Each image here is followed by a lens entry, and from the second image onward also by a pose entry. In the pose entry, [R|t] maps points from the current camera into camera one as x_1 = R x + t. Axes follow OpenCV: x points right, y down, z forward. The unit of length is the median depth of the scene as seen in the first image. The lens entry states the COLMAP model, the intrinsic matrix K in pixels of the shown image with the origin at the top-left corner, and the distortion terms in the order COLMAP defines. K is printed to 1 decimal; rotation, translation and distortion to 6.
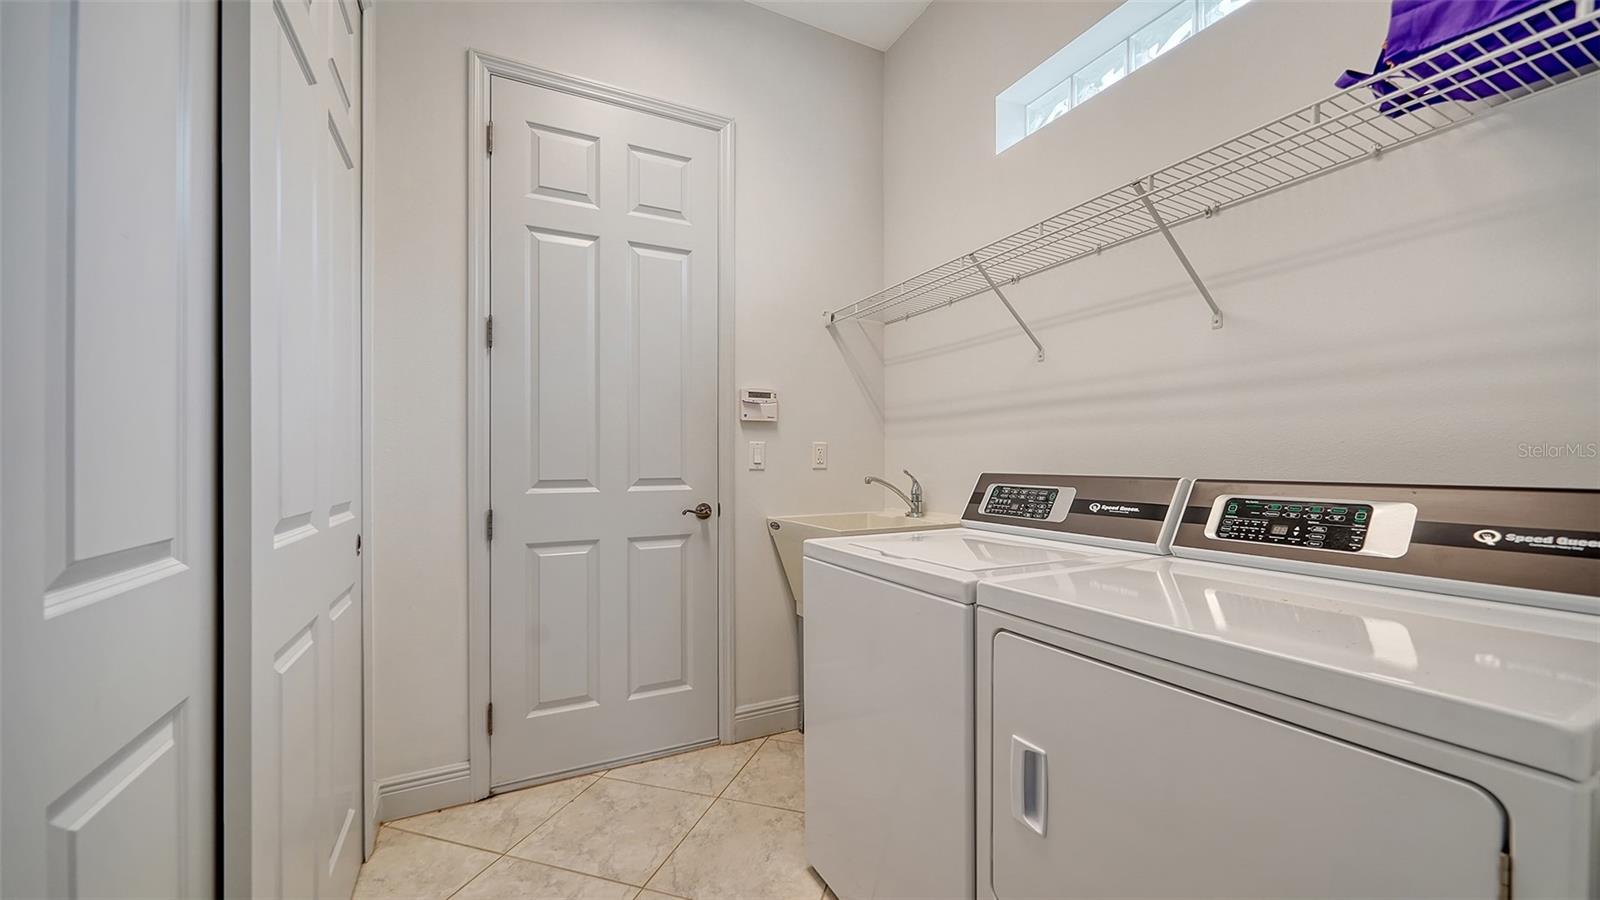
lens RADIAL K [[597.9, 0, 797.9], [0, 597.9, 458.8], [0, 0, 1]] dist [-0.003642, 0.000284]
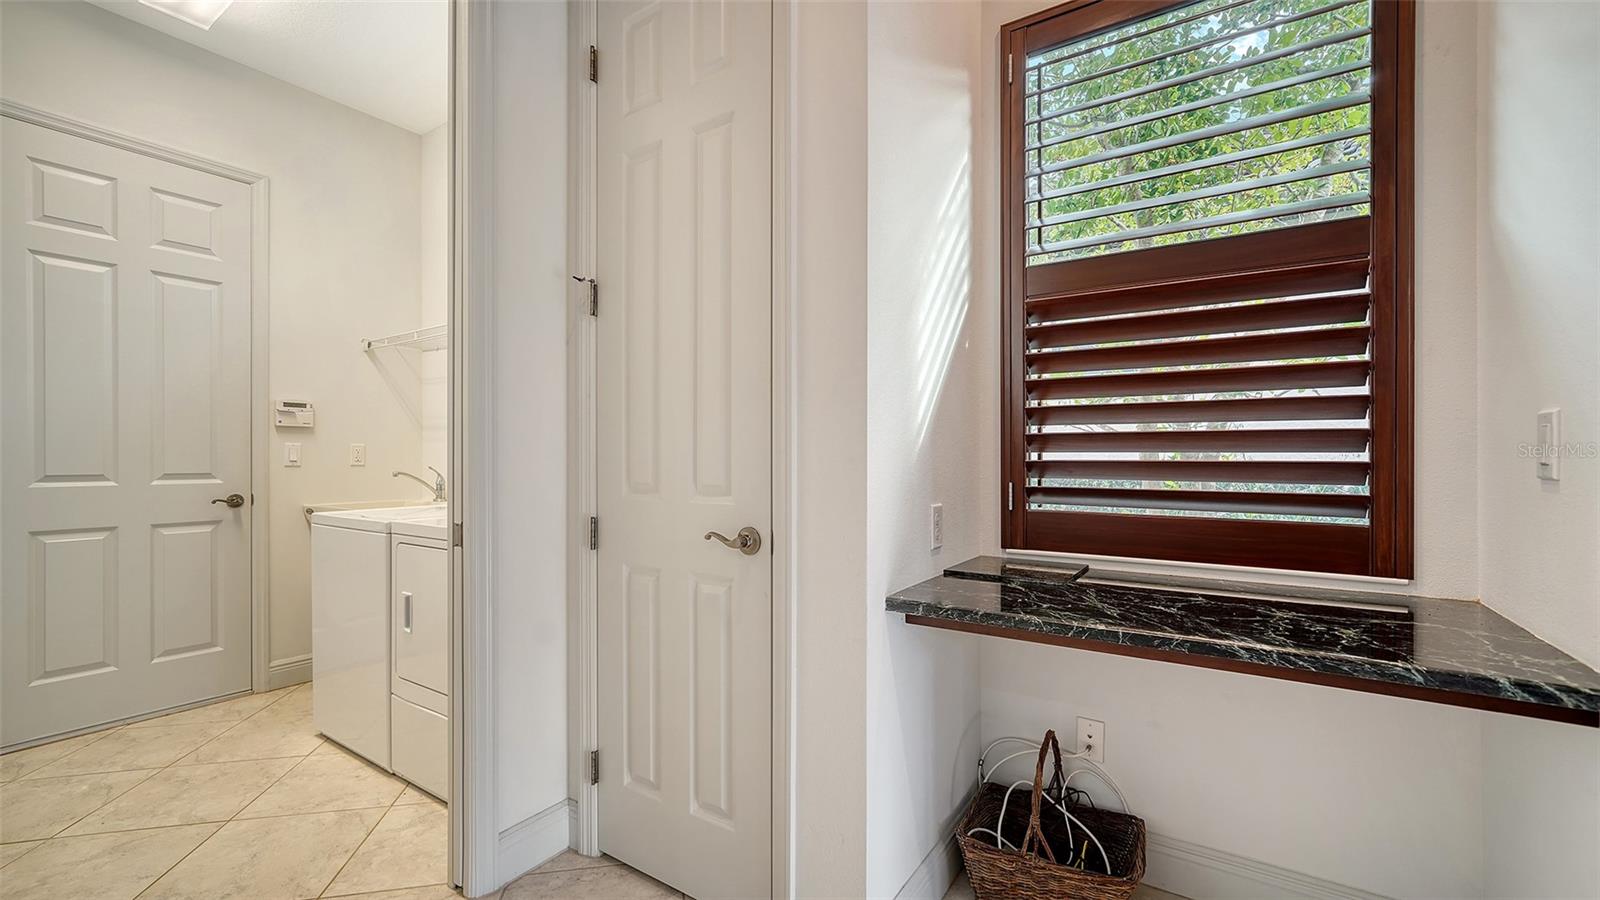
lens RADIAL K [[654.9, 0, 789.3], [0, 654.9, 461.1], [0, 0, 1]] dist [-0.001446, 0.002176]
pose [[0.876396, -0.000096, 0.481591, 0.190247], [-0.001742, 0.999993, 0.003370, 0.001722], [-0.481588, -0.003792, 0.876389, -0.714034]]
